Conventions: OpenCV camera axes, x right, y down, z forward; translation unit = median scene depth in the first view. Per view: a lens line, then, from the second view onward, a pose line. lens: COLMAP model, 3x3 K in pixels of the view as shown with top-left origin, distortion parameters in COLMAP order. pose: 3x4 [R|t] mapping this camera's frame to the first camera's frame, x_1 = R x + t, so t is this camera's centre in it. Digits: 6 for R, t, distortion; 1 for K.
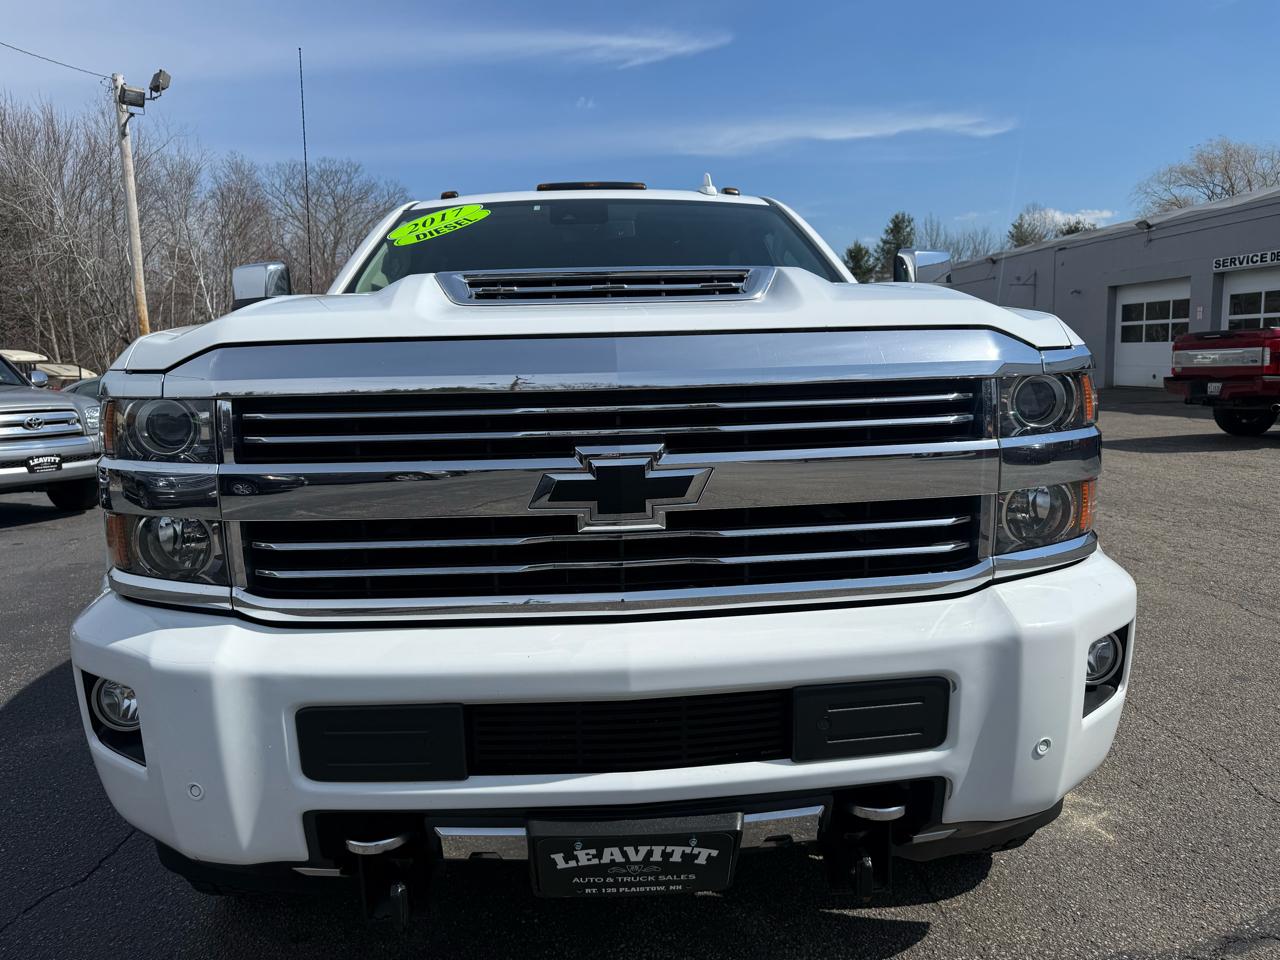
lens RADIAL K [[870.3, 0, 651.4], [0, 870.3, 482.0], [0, 0, 1]] dist [-0.001155, -0.004032]
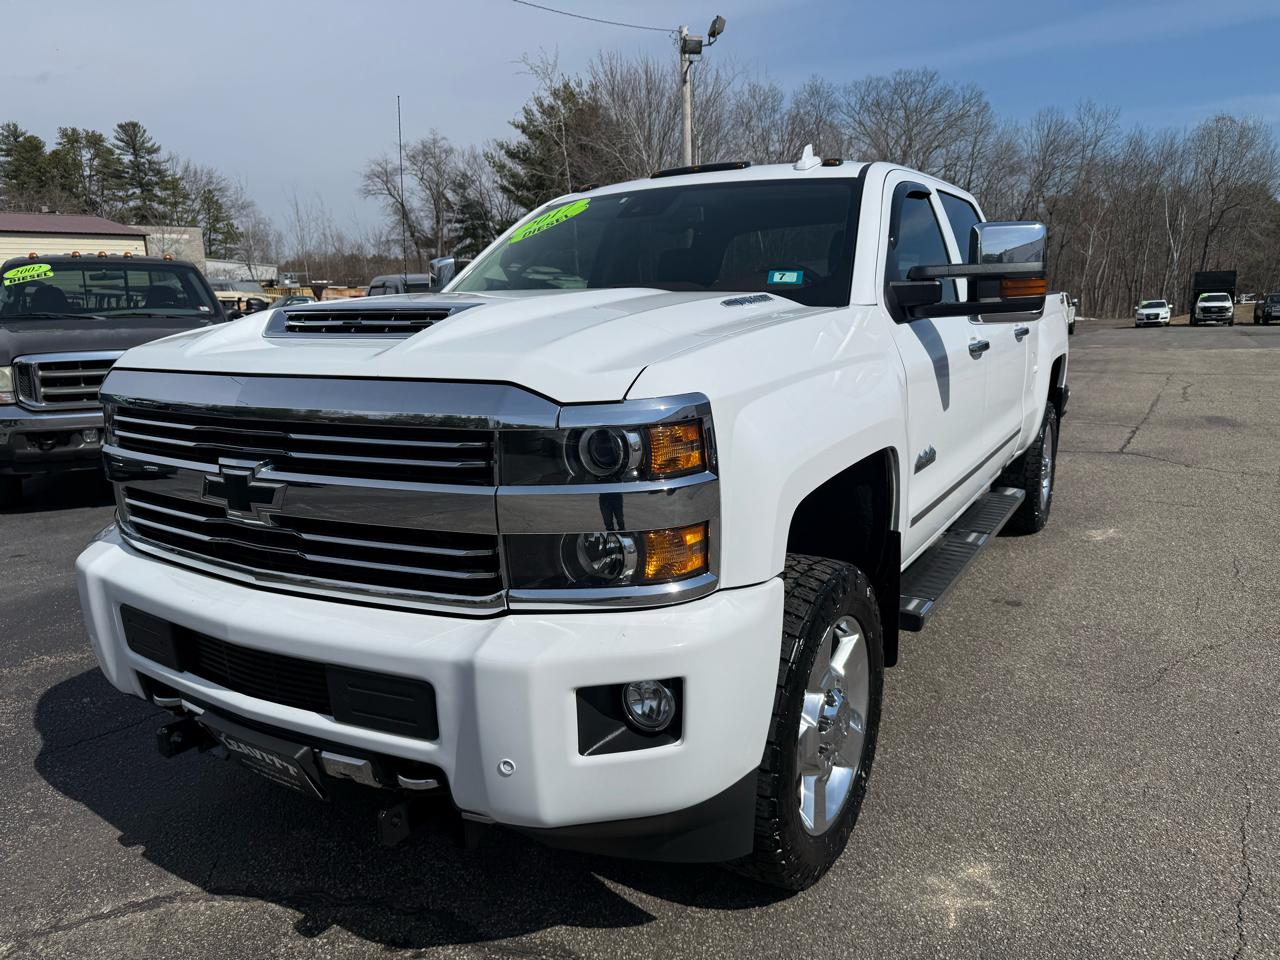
lens RADIAL K [[886.7, 0, 682.7], [0, 886.7, 484.2], [0, 0, 1]] dist [-0.003645, -0.007420]
pose [[0.839399, 0.115845, -0.531027, 1.060173], [-0.067920, 0.991720, 0.108985, -0.166767], [0.539255, -0.055415, 0.840317, 0.175341]]
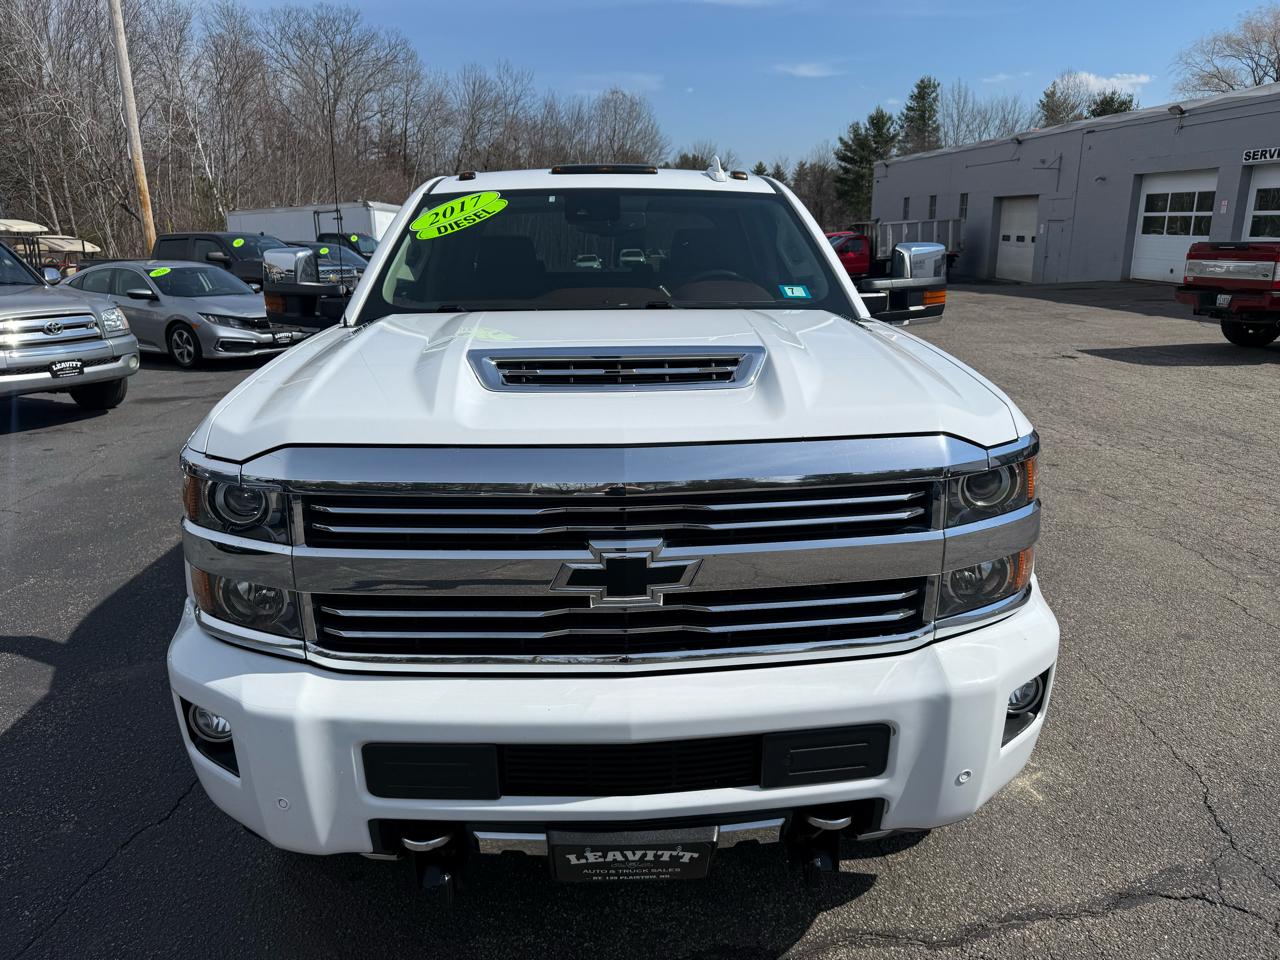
lens RADIAL K [[867.3, 0, 659.7], [0, 867.3, 476.9], [0, 0, 1]] dist [-0.000824, -0.003732]
pose [[0.999749, 0.022242, 0.002637, 0.004144], [-0.022394, 0.990411, 0.136324, -0.242733], [0.000420, -0.136349, 0.990661, -0.143752]]
